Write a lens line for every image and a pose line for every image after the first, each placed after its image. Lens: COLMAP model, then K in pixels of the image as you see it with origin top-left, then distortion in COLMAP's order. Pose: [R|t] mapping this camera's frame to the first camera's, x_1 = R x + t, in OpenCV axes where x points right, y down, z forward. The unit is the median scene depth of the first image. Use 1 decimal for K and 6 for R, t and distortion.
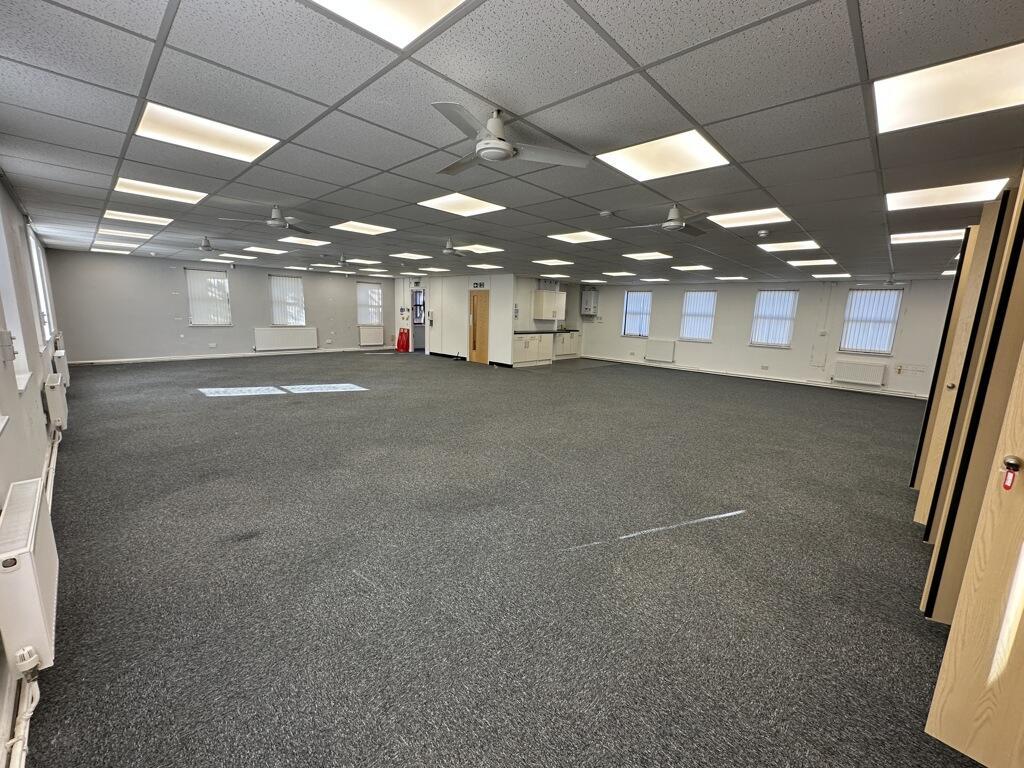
lens RADIAL K [[408.1, 0, 508.0], [0, 408.1, 382.0], [0, 0, 1]] dist [-0.000937, 0.000119]
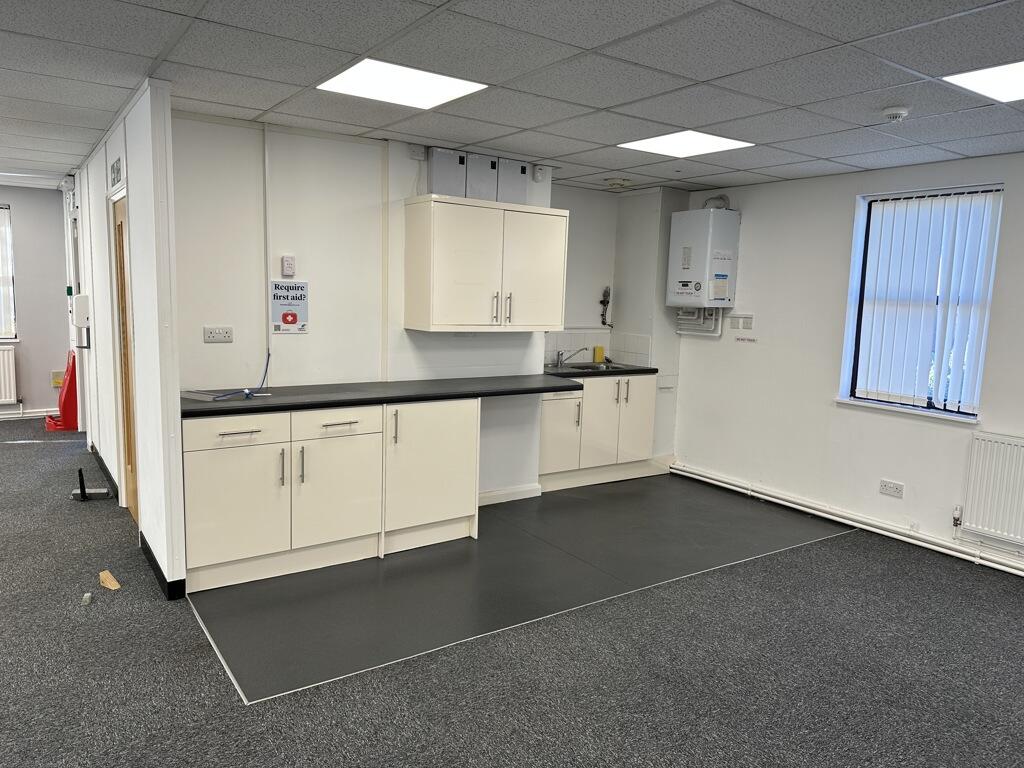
lens RADIAL K [[704.5, 0, 512.2], [0, 704.5, 386.7], [0, 0, 1]] dist [0.013144, 0.000481]
pose [[0.980985, 0.020793, -0.192969, 0.182823], [-0.029175, 0.998745, -0.040698, -0.103163], [0.191881, 0.045554, 0.980360, 0.602373]]
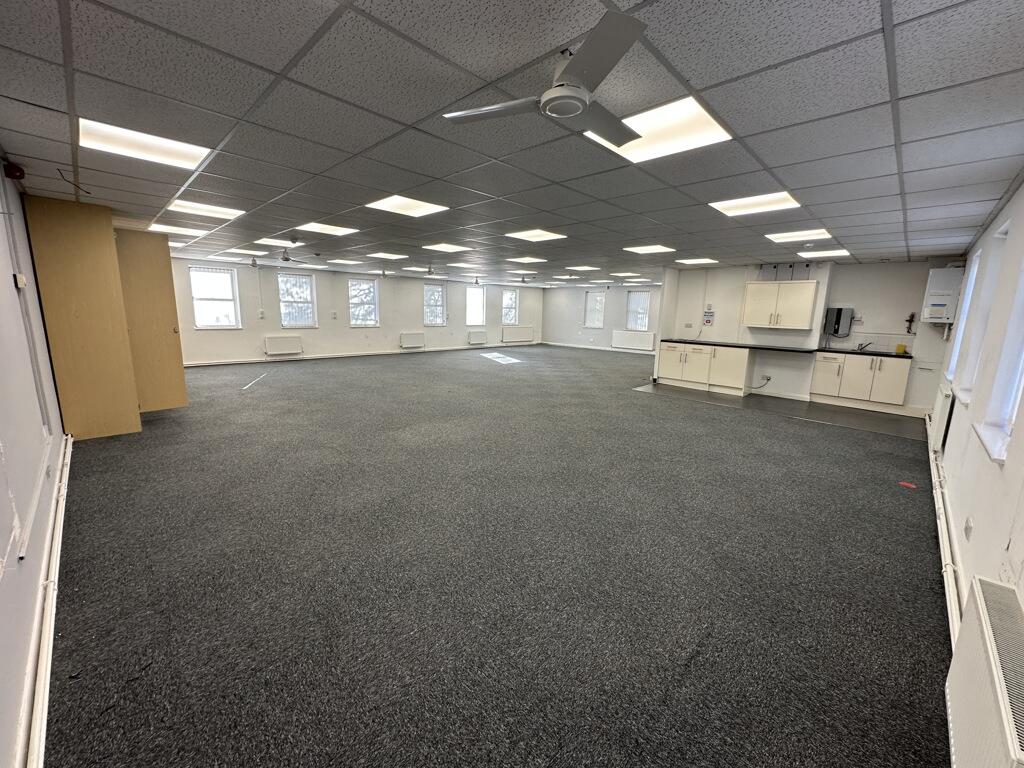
lens RADIAL K [[408.1, 0, 509.2], [0, 408.1, 385.0], [0, 0, 1]] dist [-0.000937, 0.000119]
pose [[-0.017724, 0.151493, -0.988299, 0.698180], [-0.193799, 0.969188, 0.152040, -0.083060], [0.980881, 0.194226, 0.012182, 0.595704]]
